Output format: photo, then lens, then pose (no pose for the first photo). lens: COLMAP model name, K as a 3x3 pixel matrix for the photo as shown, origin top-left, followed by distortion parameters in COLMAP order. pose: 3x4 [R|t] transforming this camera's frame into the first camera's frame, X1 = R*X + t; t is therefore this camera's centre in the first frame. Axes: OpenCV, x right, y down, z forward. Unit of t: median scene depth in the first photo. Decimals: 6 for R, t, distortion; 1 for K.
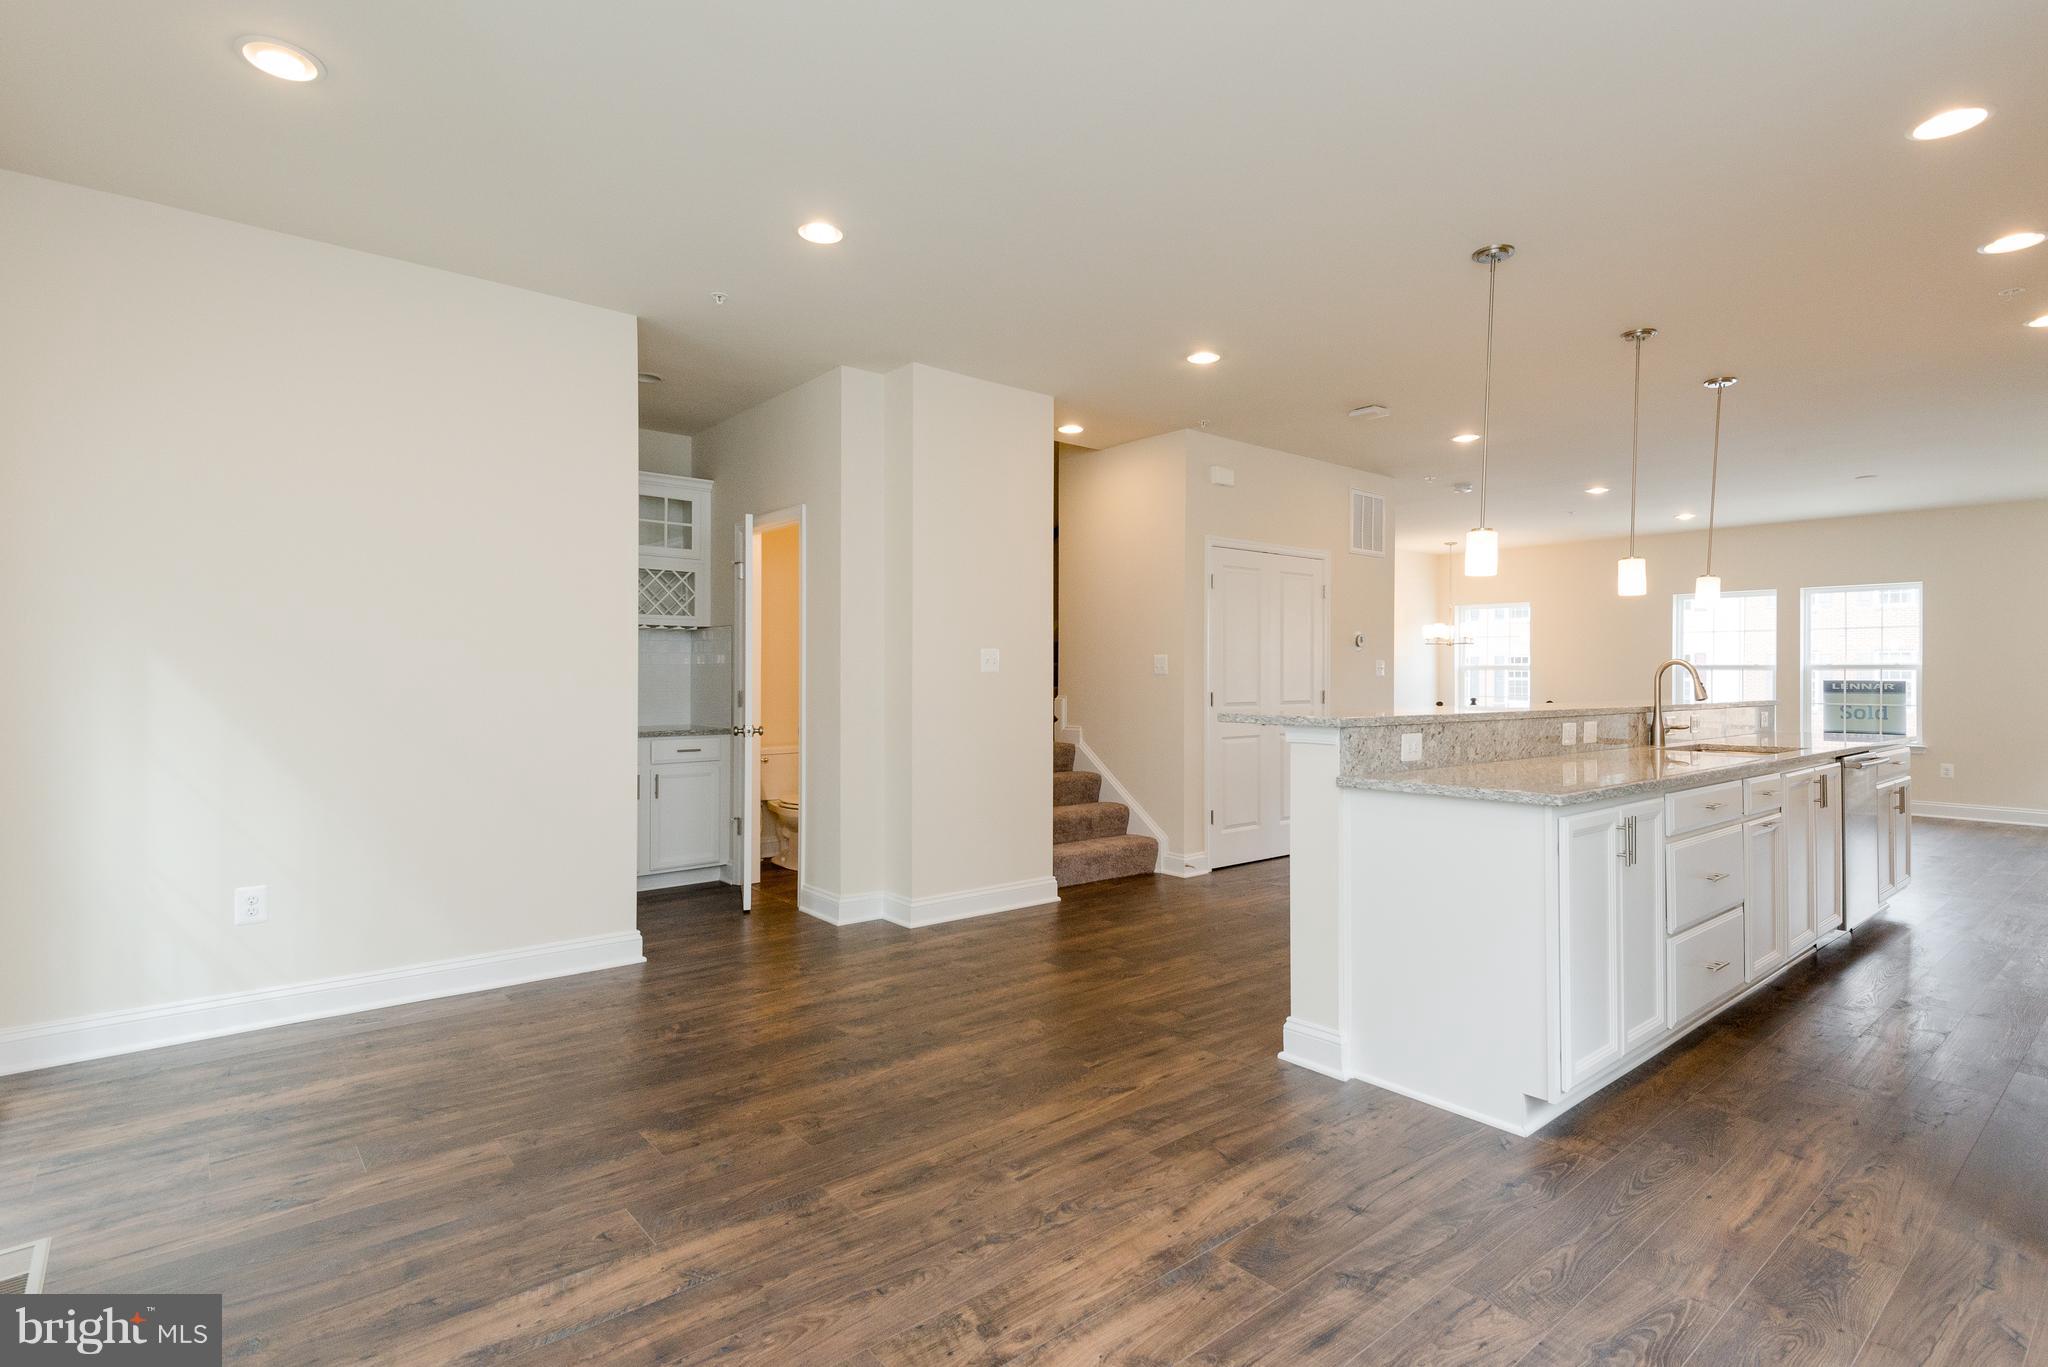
lens RADIAL K [[988.6, 0, 1007.1], [0, 988.6, 673.4], [0, 0, 1]] dist [0.018198, -0.009460]
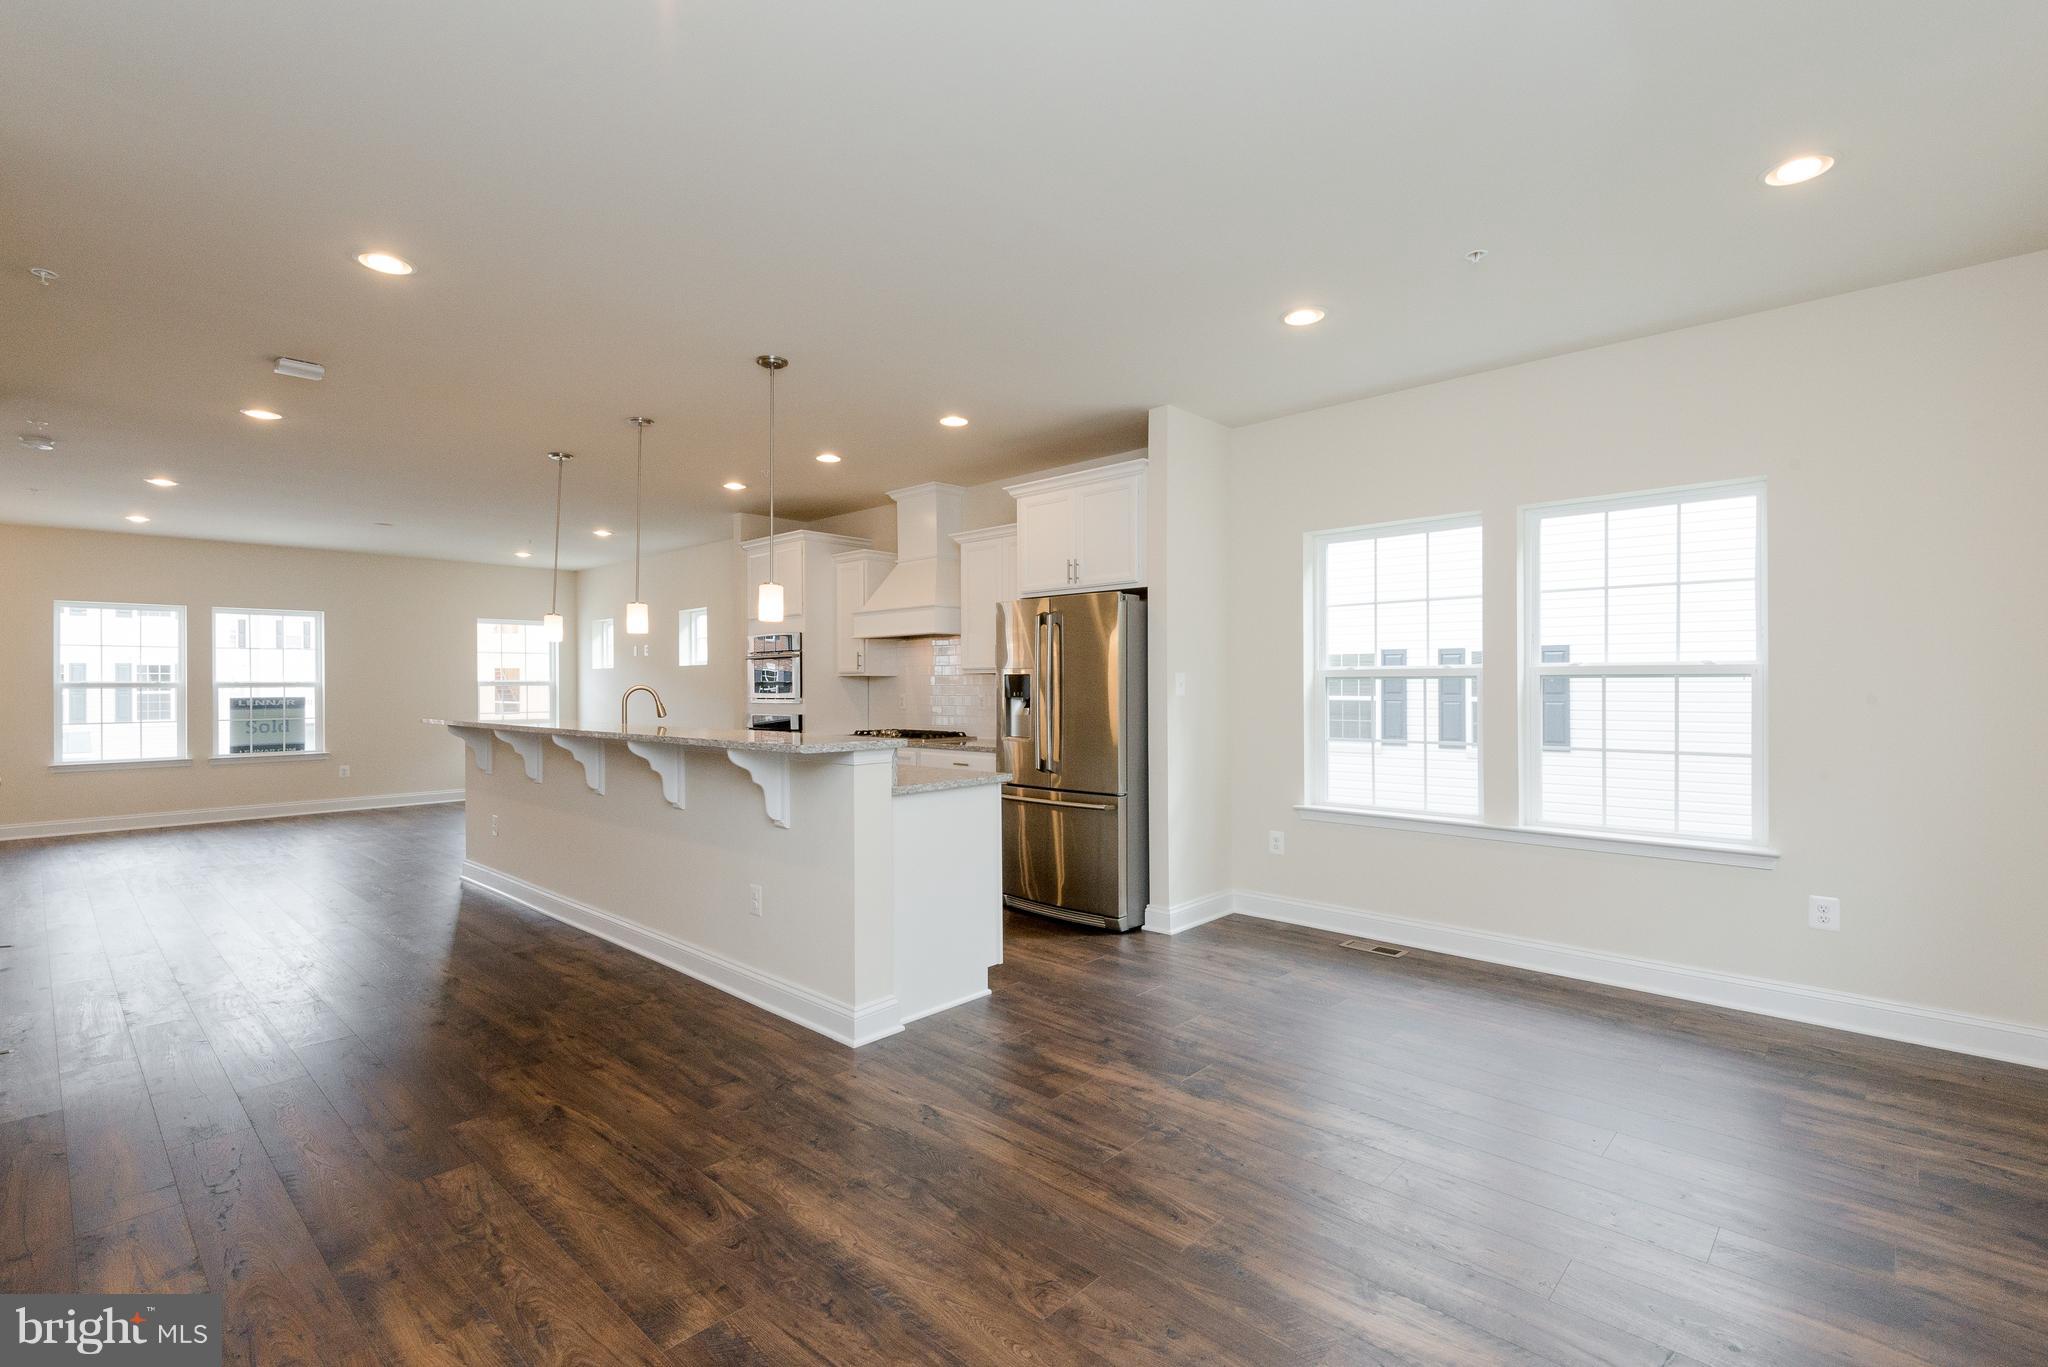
lens RADIAL K [[928.6, 0, 1028.5], [0, 928.6, 685.6], [0, 0, 1]] dist [0.024112, -0.006578]
pose [[-0.131265, -0.002735, 0.991344, -0.454976], [-0.000079, 0.999996, 0.002749, -0.014374], [-0.991347, 0.000283, -0.131265, 0.540240]]
